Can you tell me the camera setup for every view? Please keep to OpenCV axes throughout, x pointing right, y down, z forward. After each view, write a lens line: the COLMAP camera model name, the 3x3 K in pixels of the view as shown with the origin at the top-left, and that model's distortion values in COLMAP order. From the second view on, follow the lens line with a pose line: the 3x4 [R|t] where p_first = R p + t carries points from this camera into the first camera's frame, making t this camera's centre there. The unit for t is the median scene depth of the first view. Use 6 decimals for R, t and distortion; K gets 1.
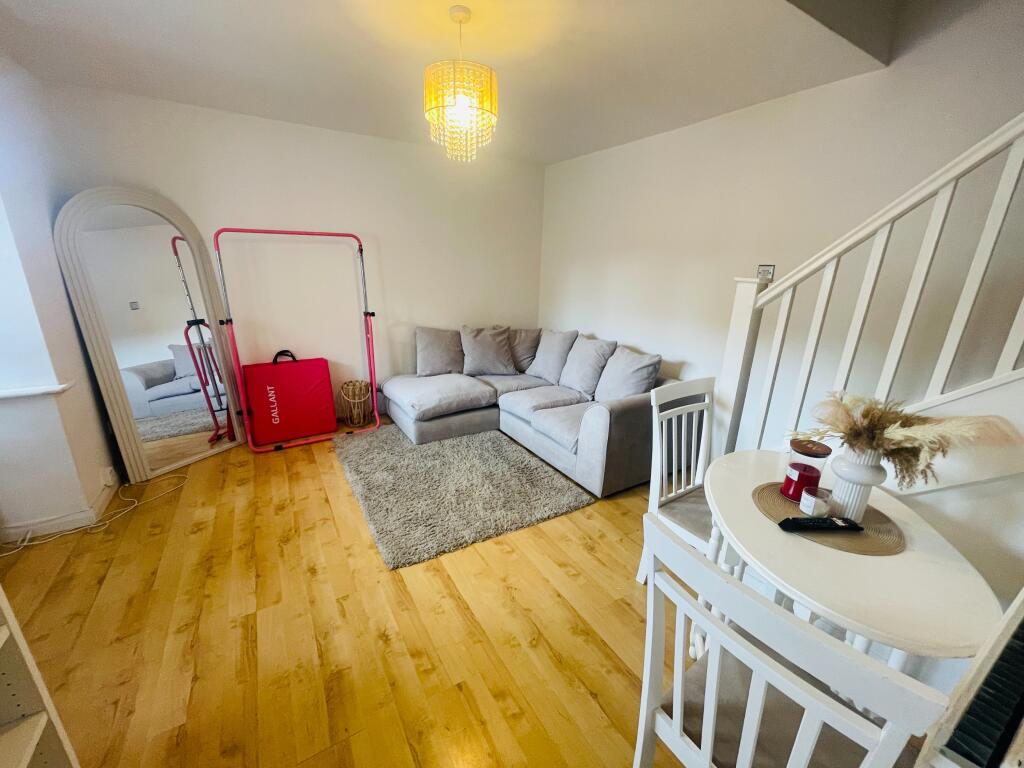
lens RADIAL K [[407.5, 0, 508.6], [0, 407.5, 383.5], [0, 0, 1]] dist [0.002446, -0.000191]
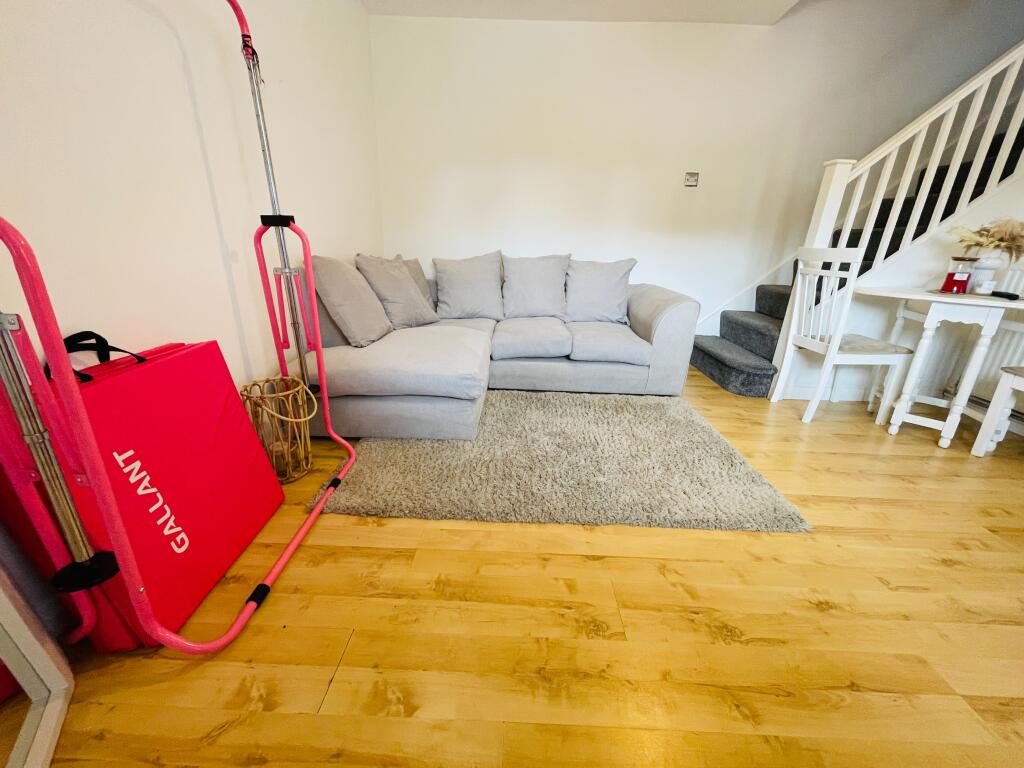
lens RADIAL K [[407.5, 0, 511.7], [0, 407.5, 390.1], [0, 0, 1]] dist [0.002446, -0.000191]
pose [[0.542675, -0.288124, 0.788979, -0.653168], [0.224776, 0.954882, 0.194105, -0.028307], [-0.809308, 0.072008, 0.582954, 0.597413]]
